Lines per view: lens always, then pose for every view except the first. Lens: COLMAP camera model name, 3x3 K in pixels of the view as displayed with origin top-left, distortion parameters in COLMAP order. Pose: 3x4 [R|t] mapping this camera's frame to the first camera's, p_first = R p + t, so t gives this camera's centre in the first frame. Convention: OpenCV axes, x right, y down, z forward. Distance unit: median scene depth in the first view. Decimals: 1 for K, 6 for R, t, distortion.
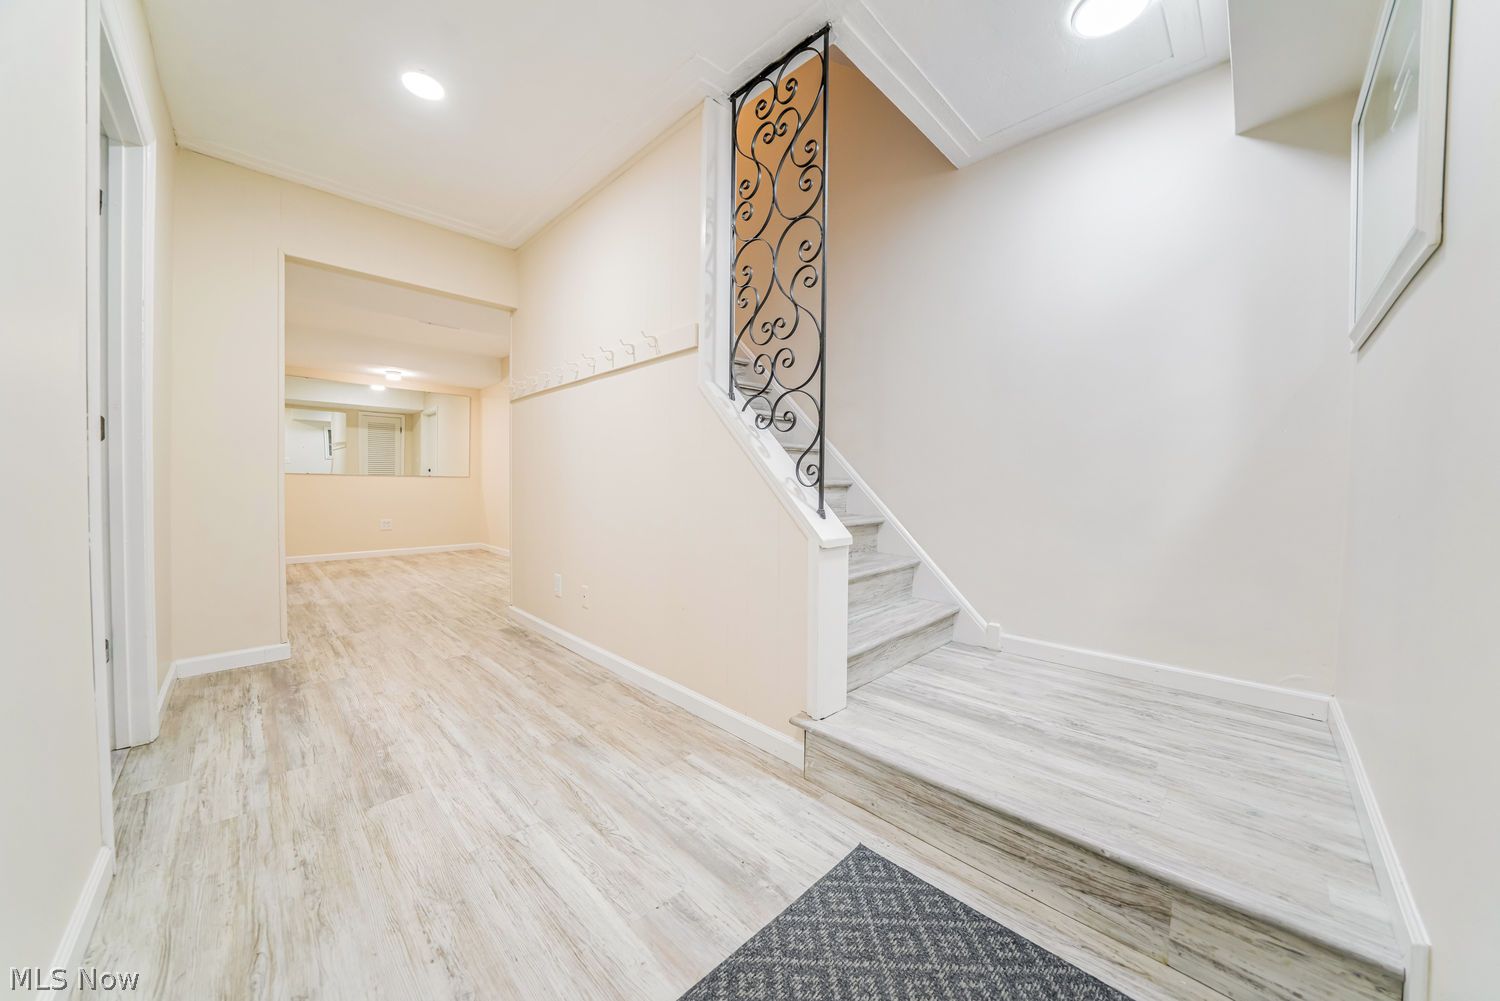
lens RADIAL K [[522.2, 0, 740.9], [0, 522.2, 482.9], [0, 0, 1]] dist [-0.019154, 0.000384]
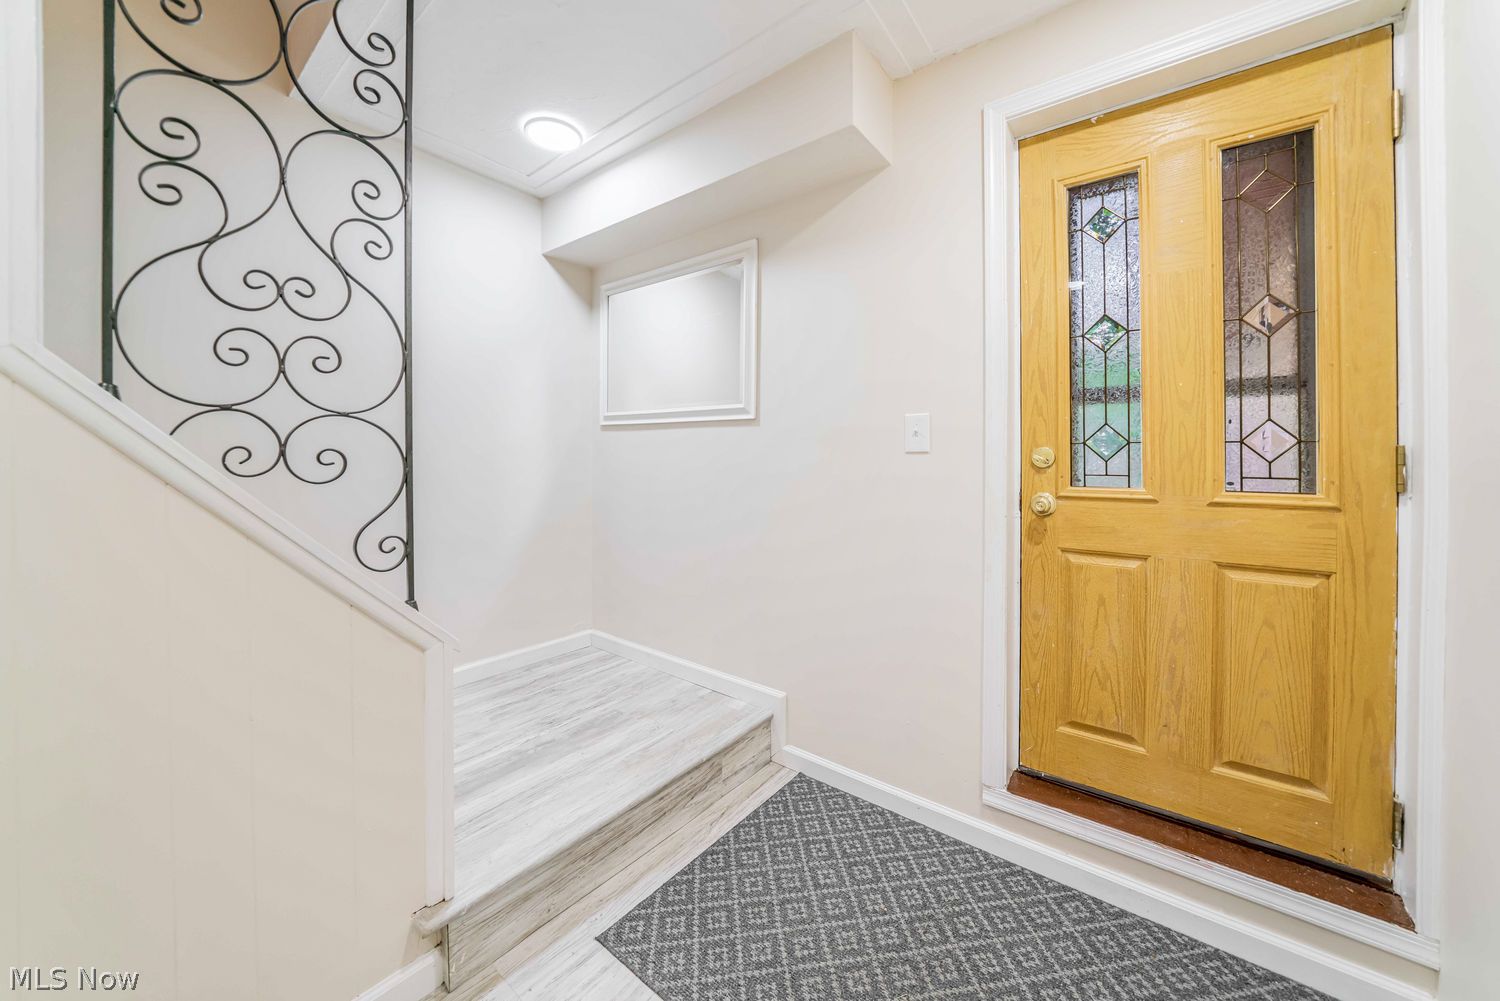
lens RADIAL K [[532.3, 0, 750.7], [0, 532.3, 442.1], [0, 0, 1]] dist [-0.020189, 0.000088]
pose [[-0.121575, 0.022831, 0.992320, -0.712375], [-0.003036, 0.999722, -0.023373, -0.171404], [-0.992578, -0.005855, -0.121472, 0.779463]]
